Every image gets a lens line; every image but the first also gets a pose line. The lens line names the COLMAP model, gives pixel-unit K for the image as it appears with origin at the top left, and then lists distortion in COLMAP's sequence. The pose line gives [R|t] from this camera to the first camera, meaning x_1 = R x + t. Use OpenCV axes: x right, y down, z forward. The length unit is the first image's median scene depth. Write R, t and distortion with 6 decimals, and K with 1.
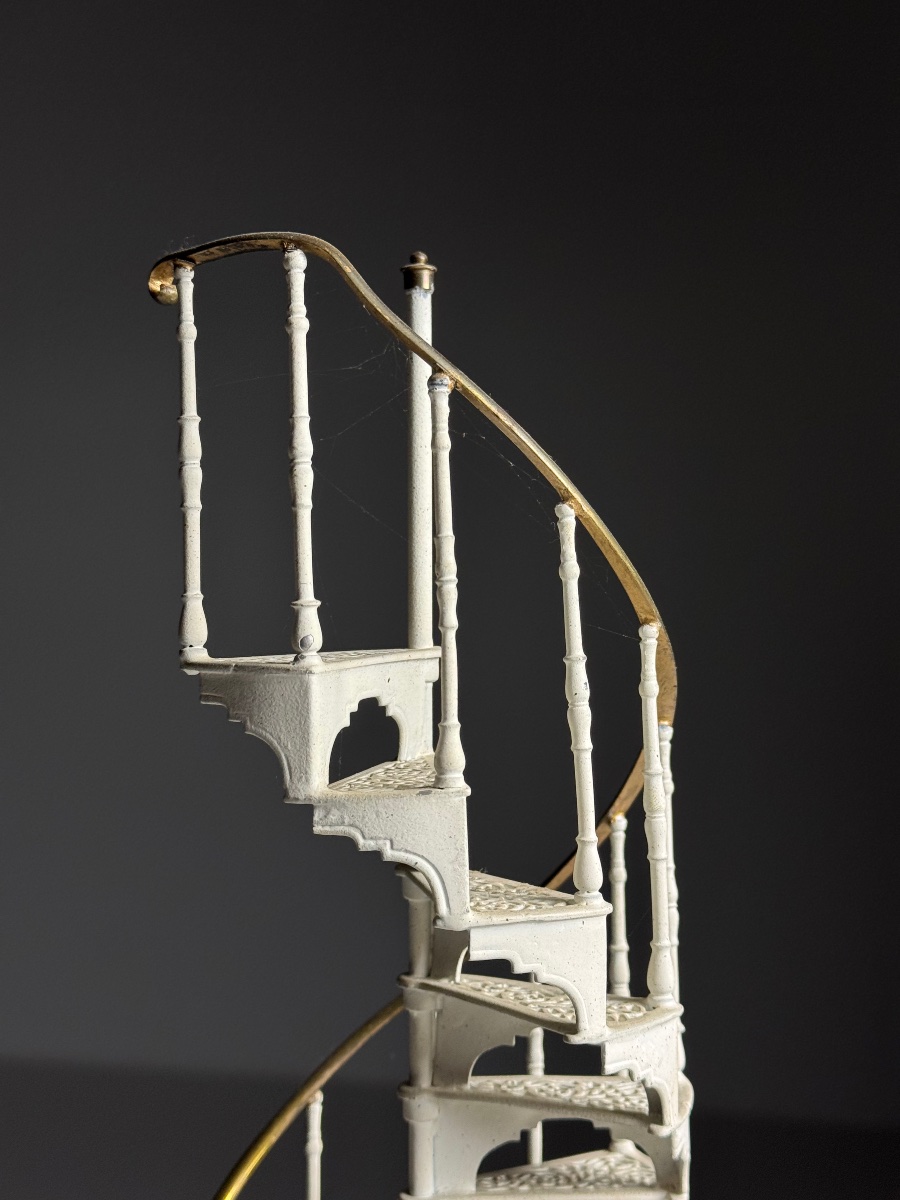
lens RADIAL K [[1707.6, 0, 450.0], [0, 1707.6, 600.0], [0, 0, 1]] dist [0.222404, -0.574551]
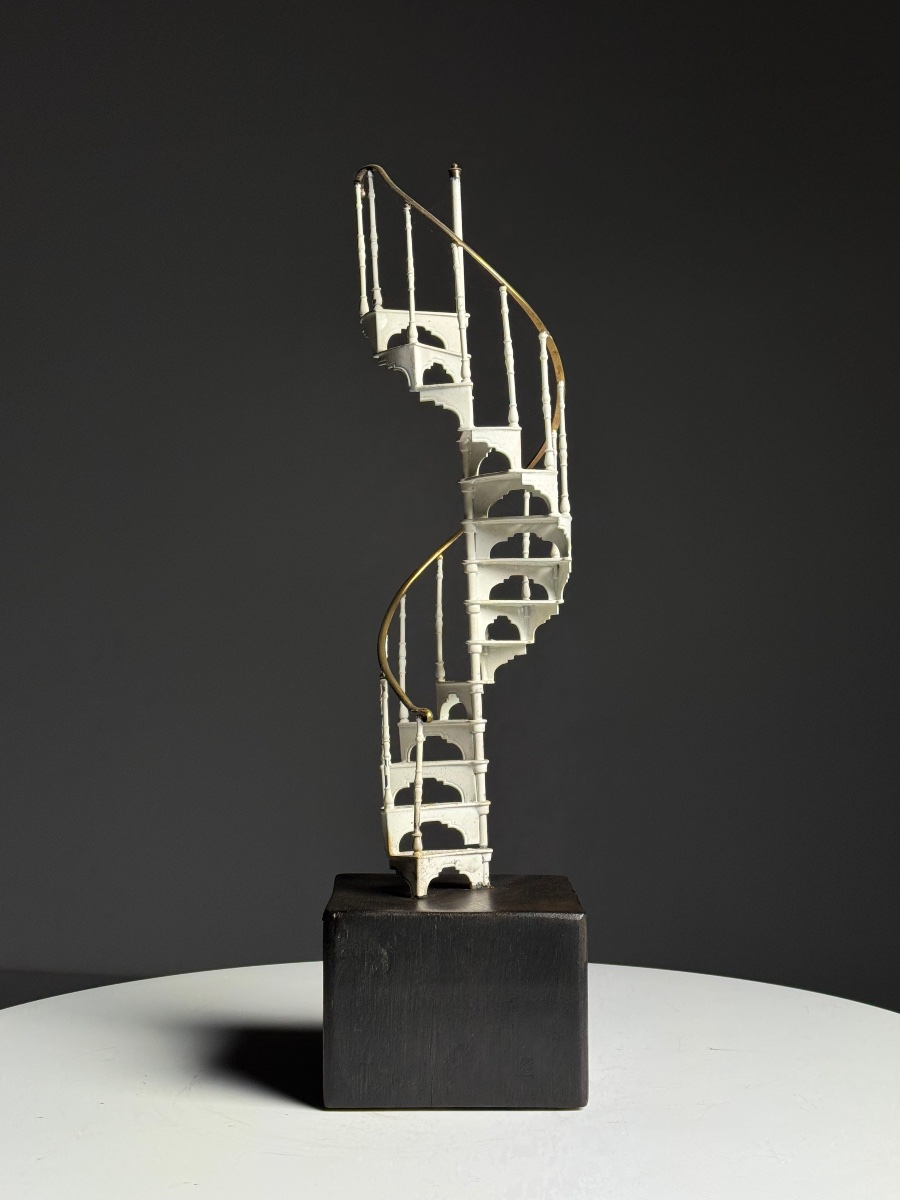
lens RADIAL K [[1782.3, 0, 451.9], [0, 1782.3, 583.2], [0, 0, 1]] dist [0.415599, 0.015283]
pose [[0.988211, -0.035199, -0.148997, 0.410734], [0.030233, 0.998914, -0.035465, 0.536830], [0.150083, 0.030542, 0.988202, -1.945207]]
